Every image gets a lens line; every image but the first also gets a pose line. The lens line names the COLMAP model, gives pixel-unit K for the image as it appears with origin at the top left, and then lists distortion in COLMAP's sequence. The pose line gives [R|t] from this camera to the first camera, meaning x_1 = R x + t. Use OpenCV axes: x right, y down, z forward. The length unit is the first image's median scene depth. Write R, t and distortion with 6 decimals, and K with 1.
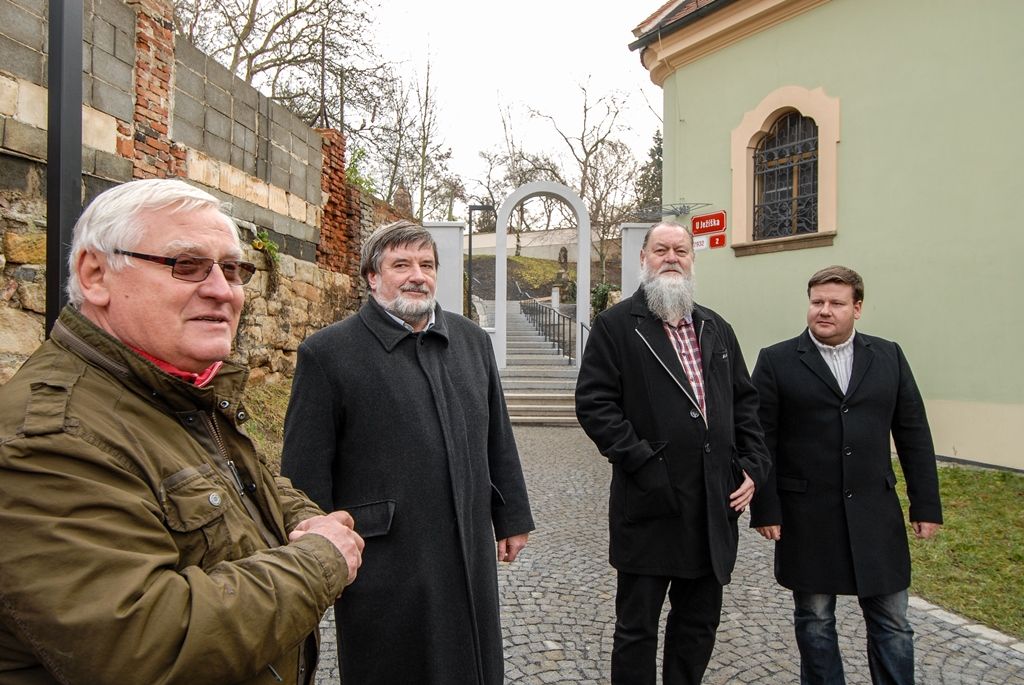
lens RADIAL K [[737.4, 0, 512.0], [0, 737.4, 342.5], [0, 0, 1]] dist [0.007576, 0.000229]
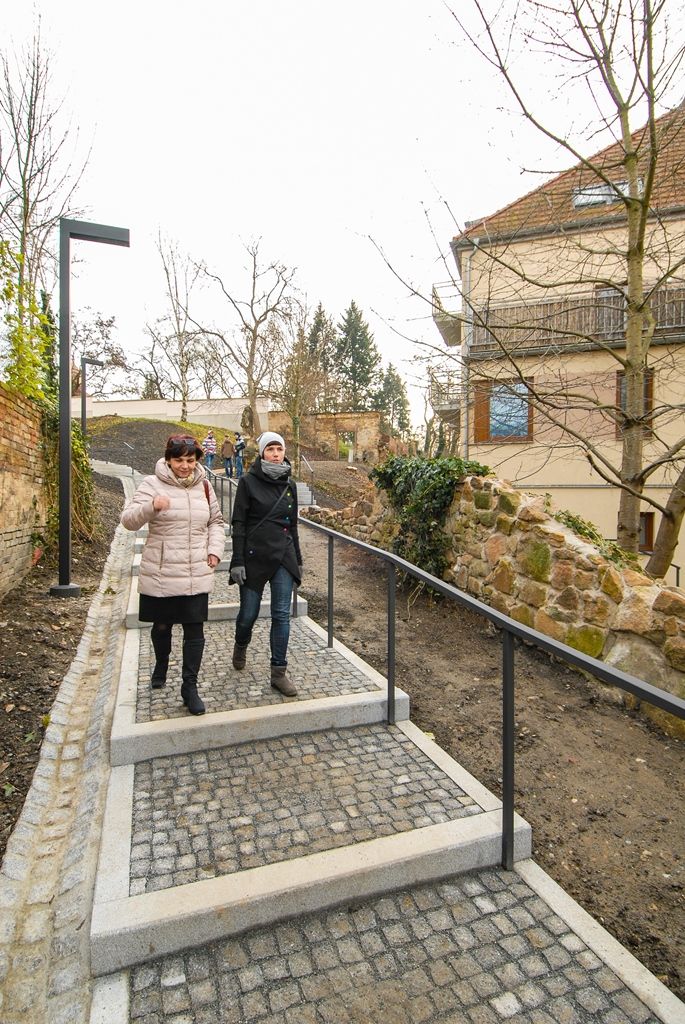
lens RADIAL K [[526.9, 0, 344.7], [0, 526.9, 504.3], [0, 0, 1]] dist [0.051486, -0.055182]
pose [[0.951693, -0.001364, 0.307048, -0.018752], [-0.002212, 0.999934, 0.011298, -0.114976], [-0.307043, -0.011431, 0.951627, 1.555923]]
